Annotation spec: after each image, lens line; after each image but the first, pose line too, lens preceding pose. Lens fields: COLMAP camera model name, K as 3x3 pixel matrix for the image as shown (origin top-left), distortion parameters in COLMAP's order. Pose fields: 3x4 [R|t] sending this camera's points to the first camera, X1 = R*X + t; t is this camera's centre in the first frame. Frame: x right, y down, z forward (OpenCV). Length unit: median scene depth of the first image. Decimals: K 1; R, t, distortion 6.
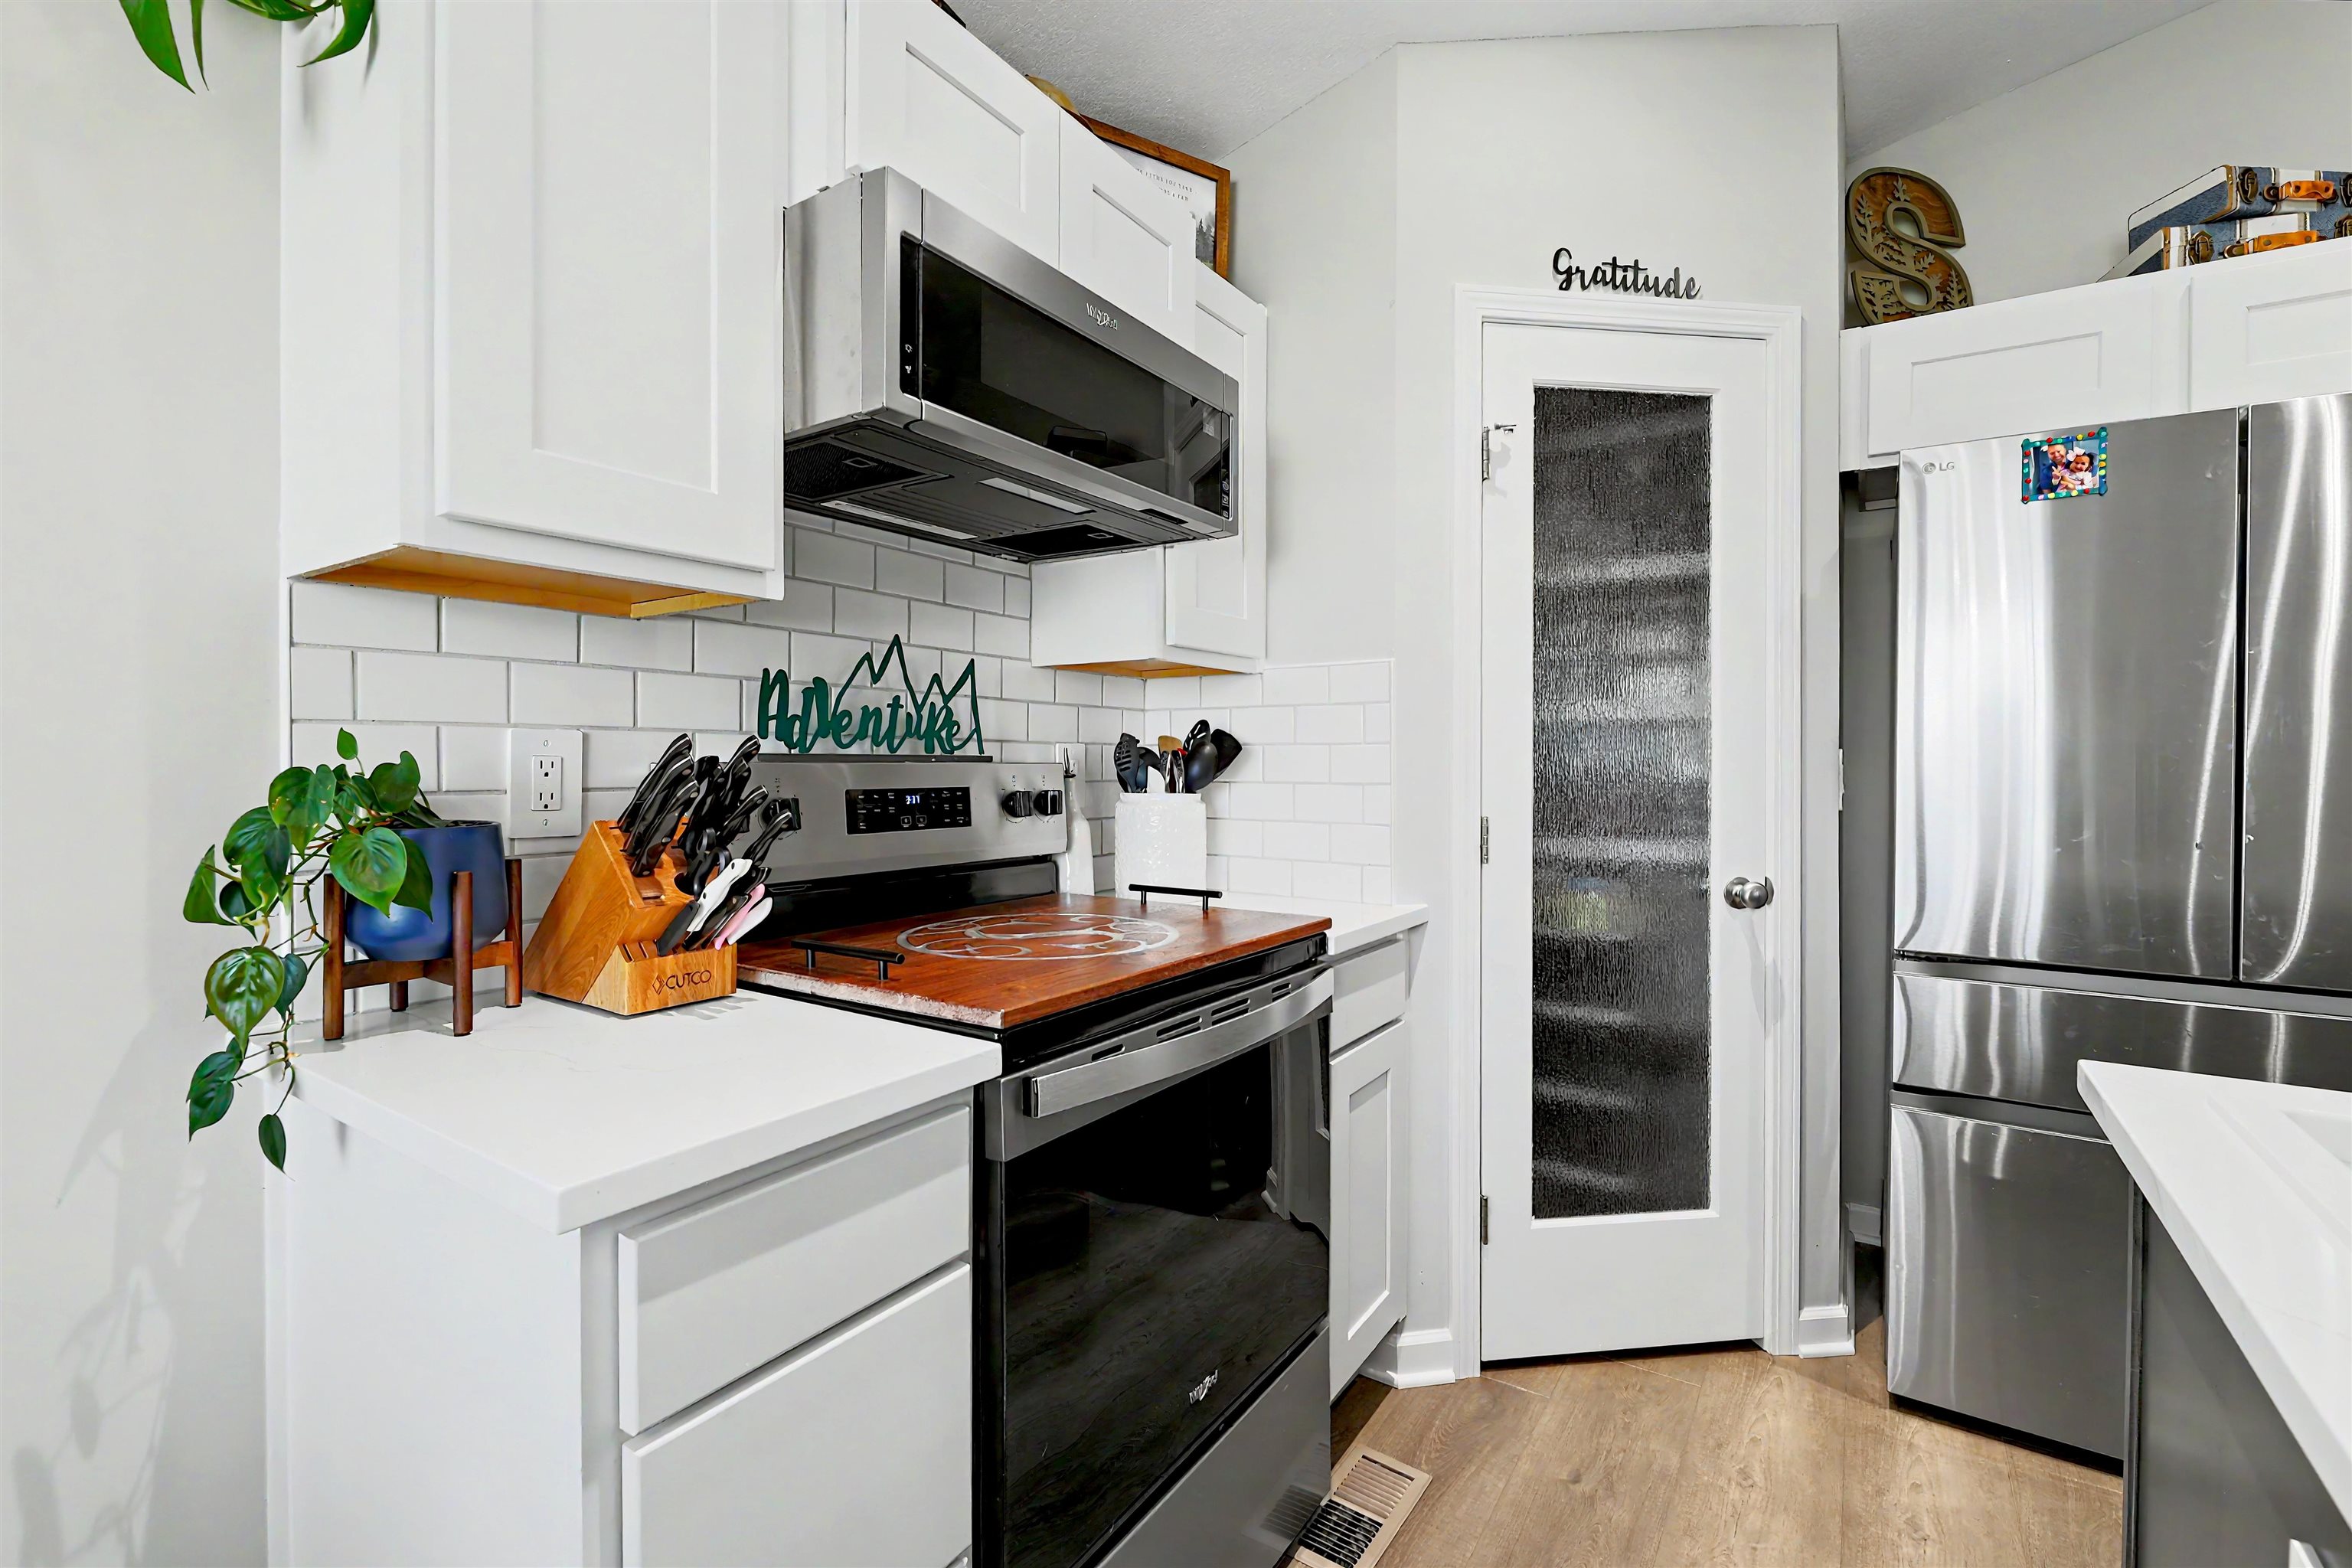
lens RADIAL K [[1031.0, 0, 1177.6], [0, 1031.0, 775.0], [0, 0, 1]] dist [-0.000969, -0.000311]
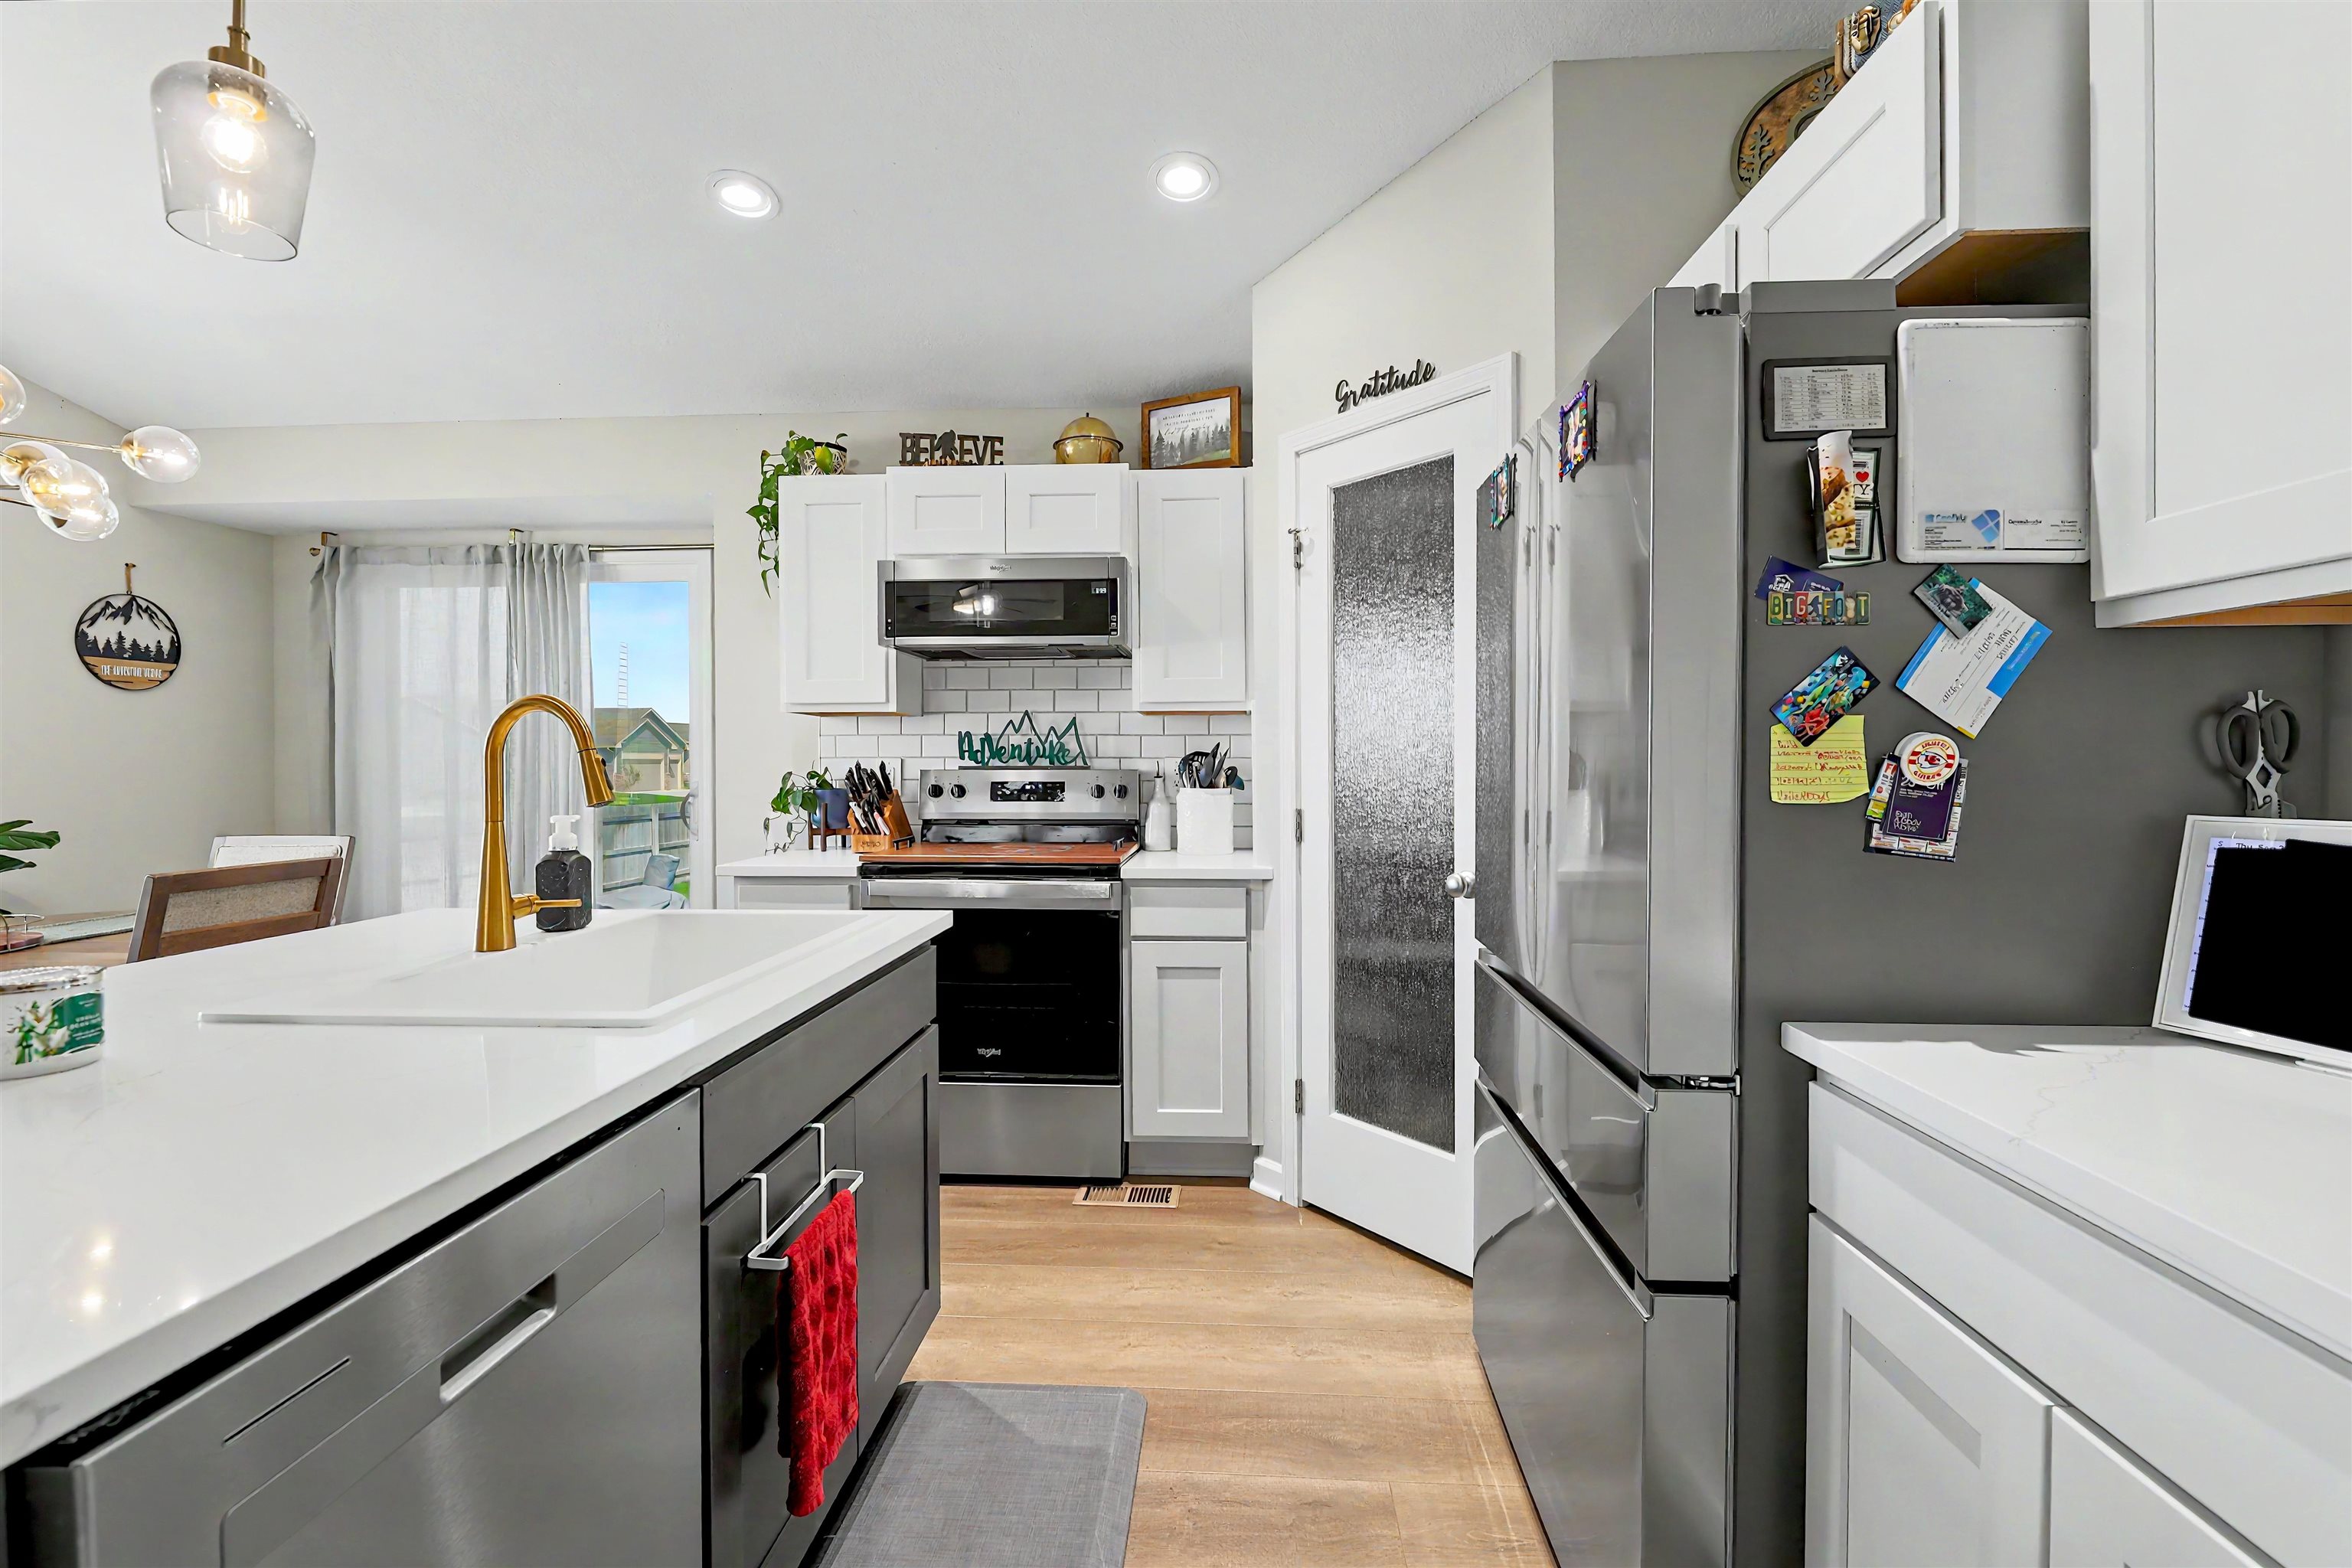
lens RADIAL K [[1031.0, 0, 1177.6], [0, 1031.0, 775.0], [0, 0, 1]] dist [-0.000969, -0.000311]
pose [[0.508750, 0.006398, -0.860891, 1.661982], [-0.004508, 0.999978, 0.004768, -0.012216], [0.860902, 0.001455, 0.508768, 0.172984]]
